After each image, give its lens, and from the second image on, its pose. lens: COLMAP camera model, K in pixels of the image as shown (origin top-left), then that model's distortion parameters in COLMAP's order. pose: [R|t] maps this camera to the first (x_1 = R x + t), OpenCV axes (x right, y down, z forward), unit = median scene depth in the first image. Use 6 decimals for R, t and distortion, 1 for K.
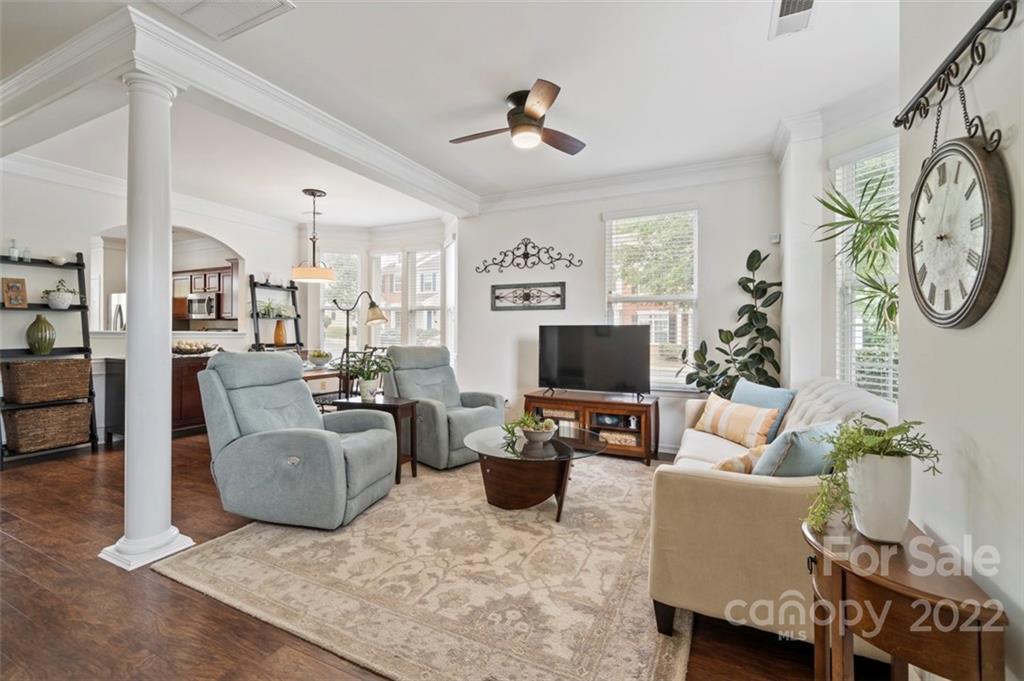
lens RADIAL K [[441.6, 0, 508.6], [0, 441.6, 334.2], [0, 0, 1]] dist [-0.006599, 0.002496]
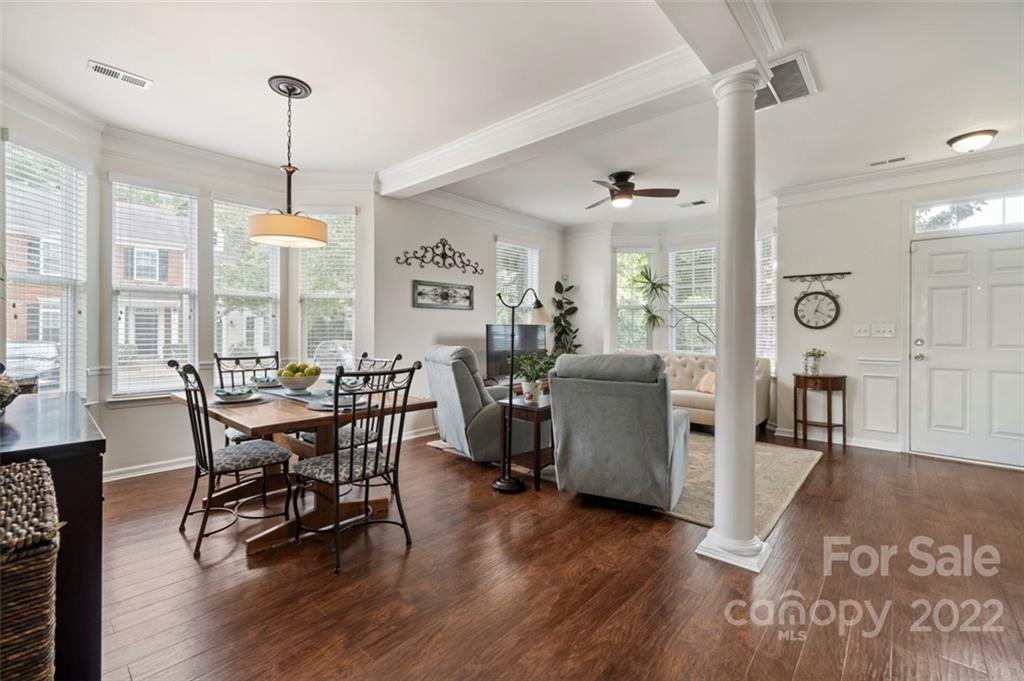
lens RADIAL K [[441.6, 0, 503.0], [0, 441.6, 330.1], [0, 0, 1]] dist [-0.006599, 0.002496]
pose [[0.282603, -0.006372, 0.959216, -0.918183], [0.005583, 0.999972, 0.004997, -0.009302], [-0.959221, 0.003943, 0.282630, 0.583232]]
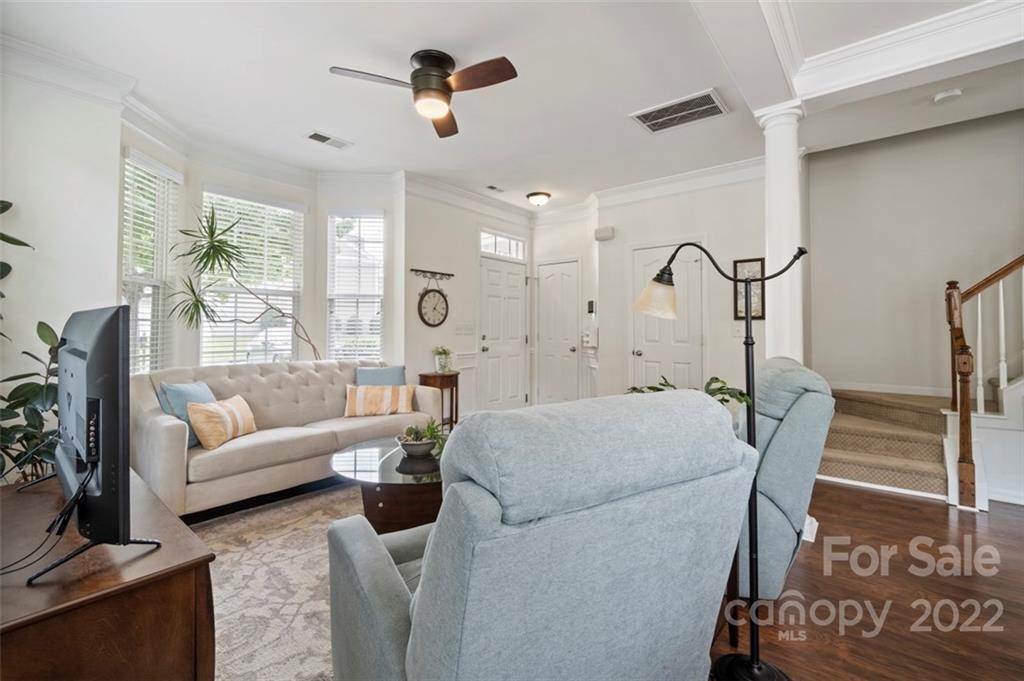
lens RADIAL K [[441.6, 0, 515.1], [0, 441.6, 323.6], [0, 0, 1]] dist [-0.006599, 0.002496]
pose [[-0.976011, -0.005945, 0.217642, -0.180466], [-0.006831, 0.999971, -0.003320, -0.008722], [-0.217616, -0.004727, -0.976023, 1.088209]]
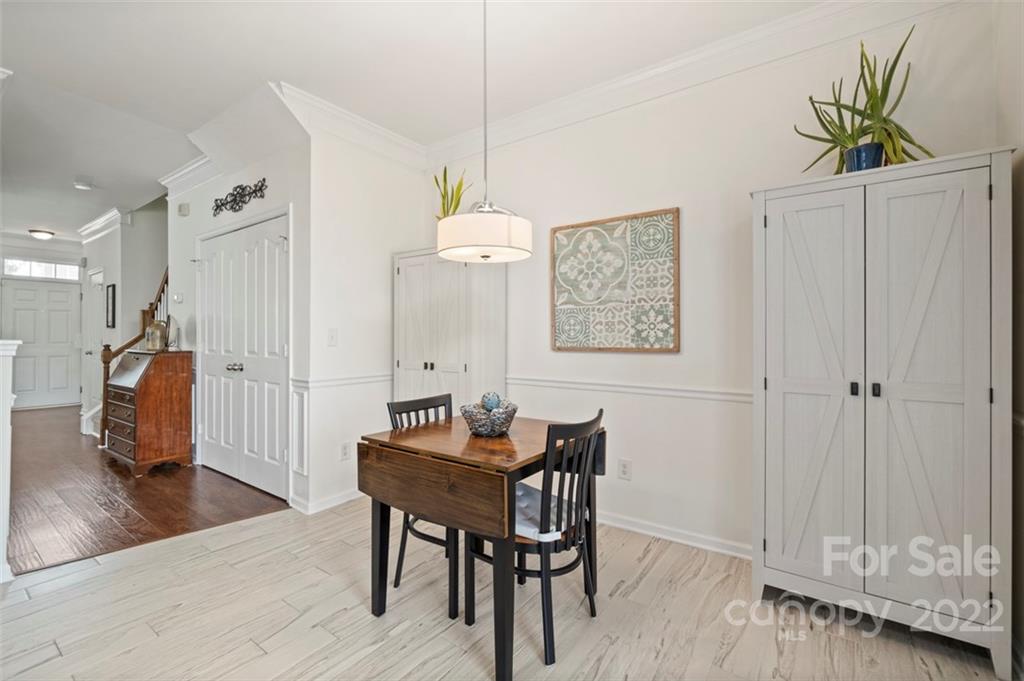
lens RADIAL K [[441.6, 0, 513.3], [0, 441.6, 332.9], [0, 0, 1]] dist [-0.006599, 0.002496]
pose [[-0.986024, -0.007545, 0.166432, -1.658888], [-0.006461, 0.999954, 0.007053, -0.025514], [-0.166478, 0.005879, -0.986028, 1.137819]]
